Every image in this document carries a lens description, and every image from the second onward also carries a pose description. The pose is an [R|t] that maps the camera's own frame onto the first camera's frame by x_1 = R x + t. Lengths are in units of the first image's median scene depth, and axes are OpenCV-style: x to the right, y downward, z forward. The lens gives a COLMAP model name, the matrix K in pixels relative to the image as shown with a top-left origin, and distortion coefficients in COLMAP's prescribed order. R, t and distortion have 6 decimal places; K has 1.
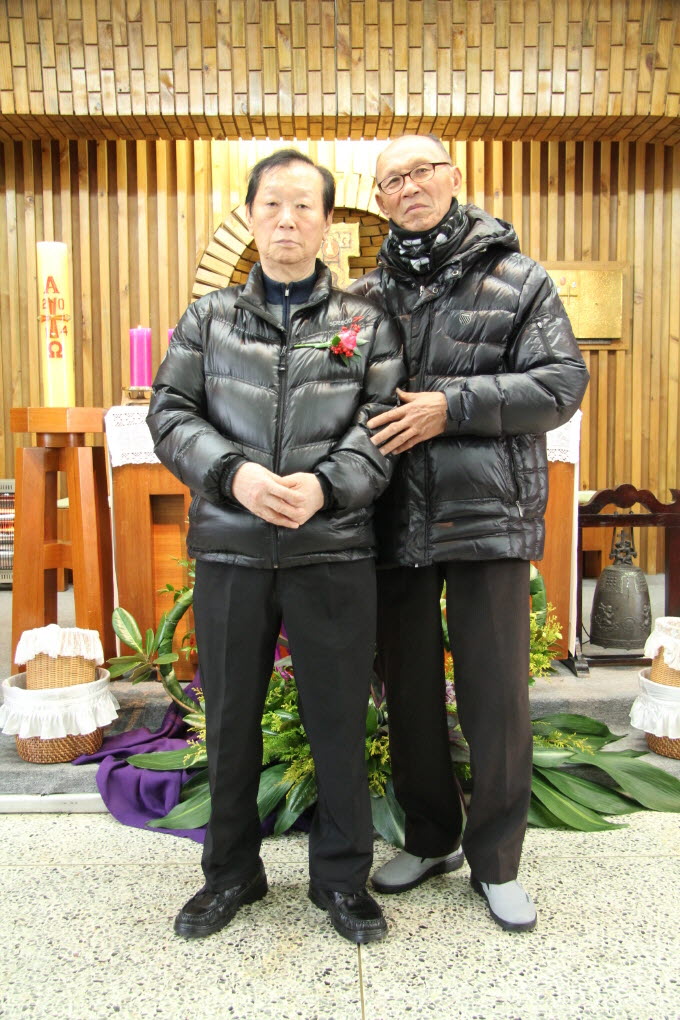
lens RADIAL K [[1060.3, 0, 353.8], [0, 1060.3, 518.4], [0, 0, 1]] dist [-0.118099, 0.312454]
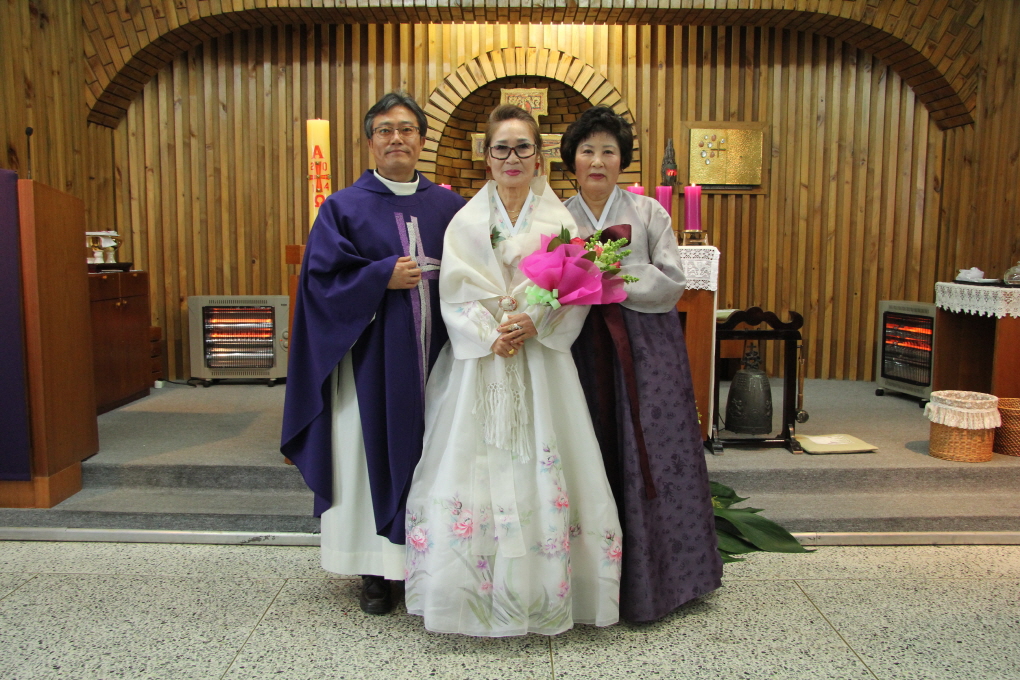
lens RADIAL K [[937.8, 0, 511.5], [0, 937.8, 361.0], [0, 0, 1]] dist [-0.158178, 0.251547]
pose [[0.999624, 0.012325, -0.024481, -0.008673], [-0.011413, 0.999248, 0.037057, -0.003833], [0.024919, -0.036763, 0.999013, -0.110962]]
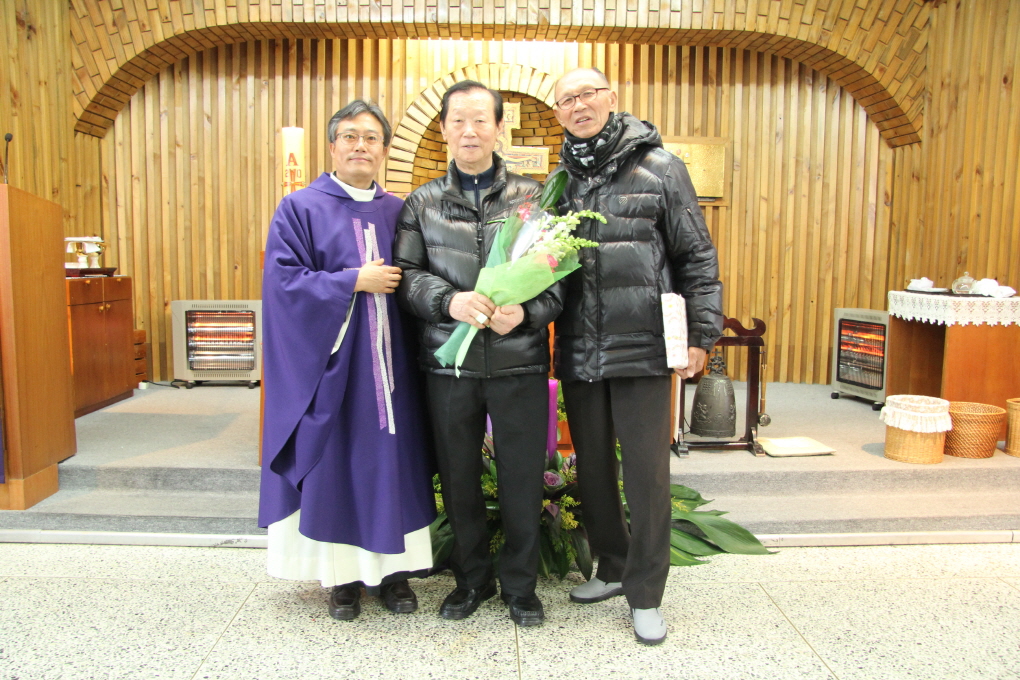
lens RADIAL K [[876.1, 0, 514.7], [0, 876.1, 359.7], [0, 0, 1]] dist [-0.179923, 0.201623]
pose [[0.999851, 0.015760, 0.007099, -0.005484], [-0.015991, 0.999298, 0.033871, -0.005586], [-0.006560, -0.033979, 0.999401, -0.071607]]
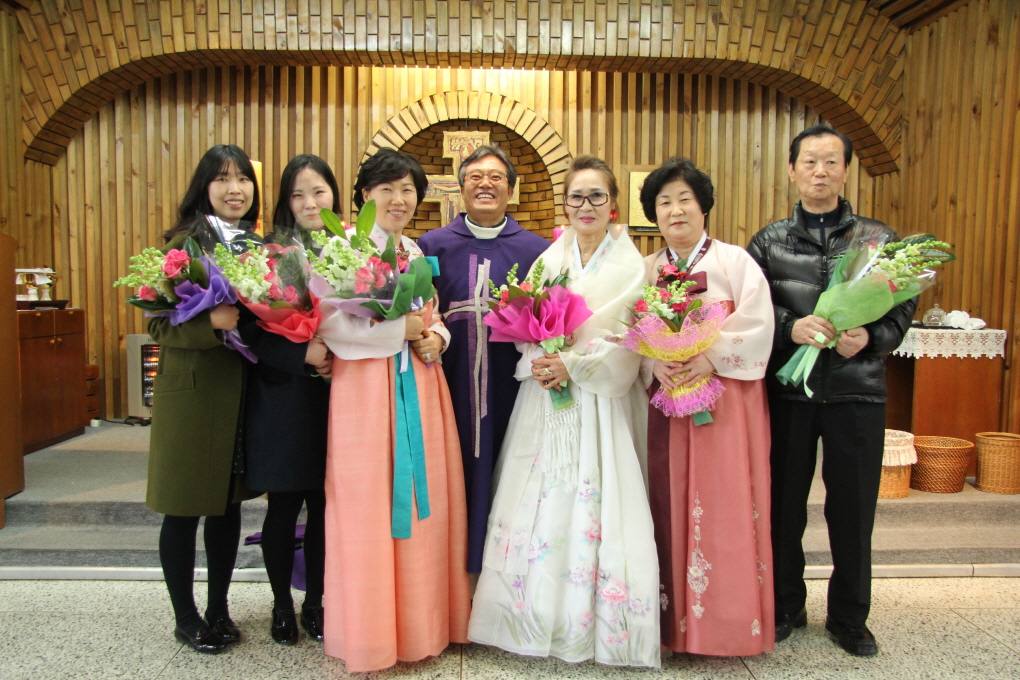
lens RADIAL K [[953.4, 0, 513.6], [0, 953.4, 364.3], [0, 0, 1]] dist [-0.165806, 0.286874]
pose [[0.999728, 0.014883, 0.017970, 0.021007], [-0.014795, 0.999878, -0.005026, -0.001409], [-0.018043, 0.004759, 0.999826, -0.138316]]
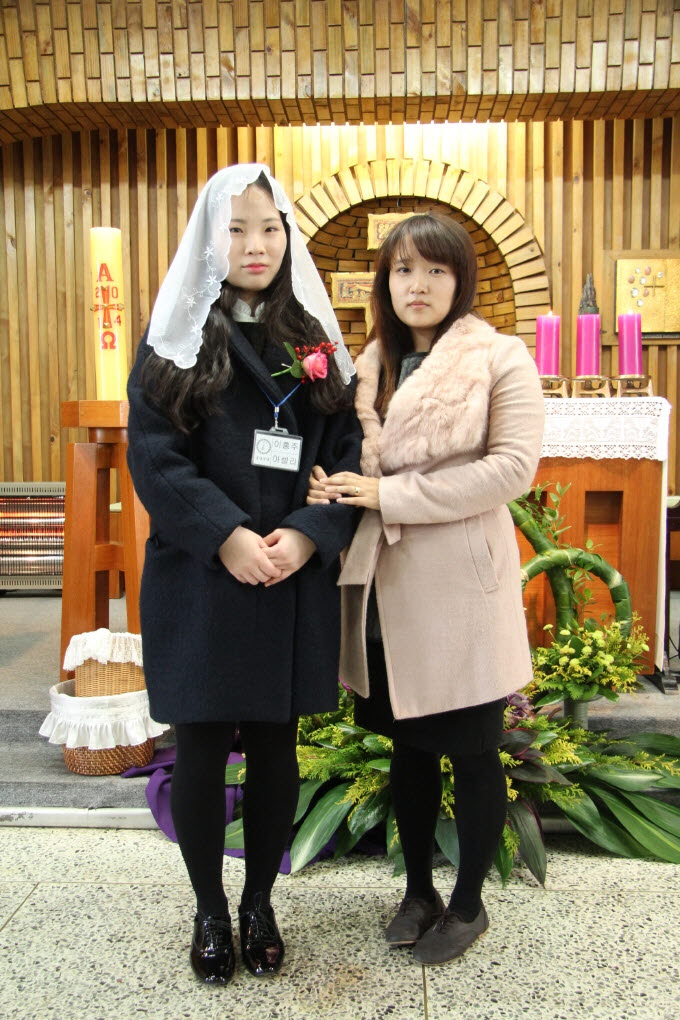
lens RADIAL K [[1101.0, 0, 339.6], [0, 1101.0, 521.8], [0, 0, 1]] dist [-0.111537, 0.353804]
pose [[0.997153, 0.005040, -0.075241, 0.000238], [-0.005633, 0.999955, -0.007679, 0.006817], [0.075199, 0.008081, 0.997136, 0.019798]]
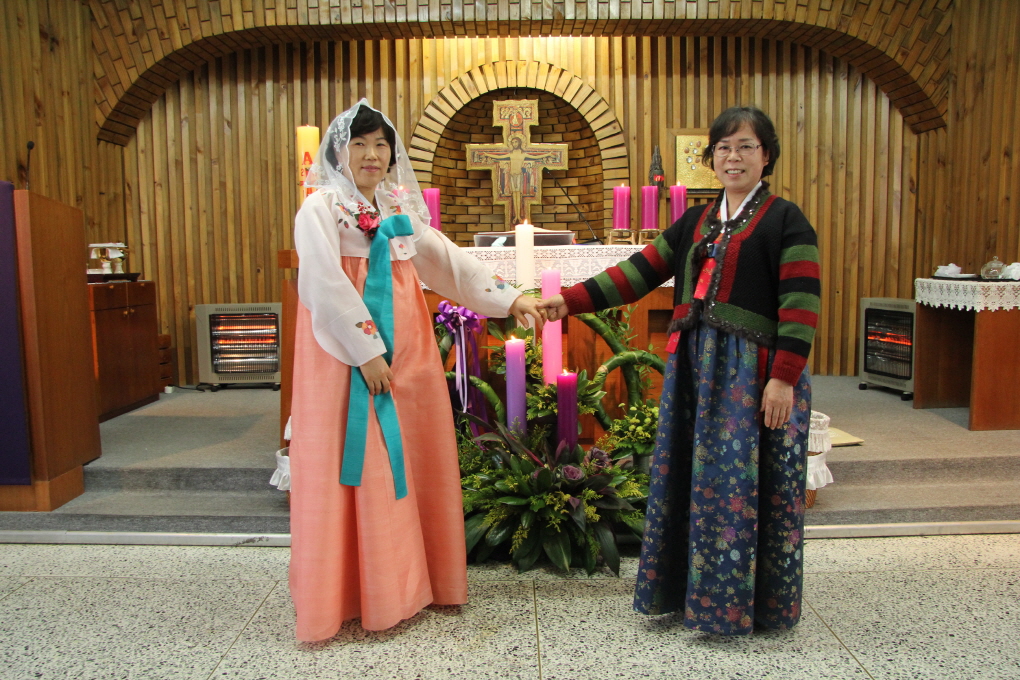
lens RADIAL K [[874.7, 0, 509.0], [0, 874.7, 358.7], [0, 0, 1]] dist [-0.181119, 0.200979]
pose [[0.999489, -0.003740, -0.031741, 0.001968], [0.004716, 0.999517, 0.030725, 0.000849], [0.031611, -0.030859, 0.999024, -0.065047]]
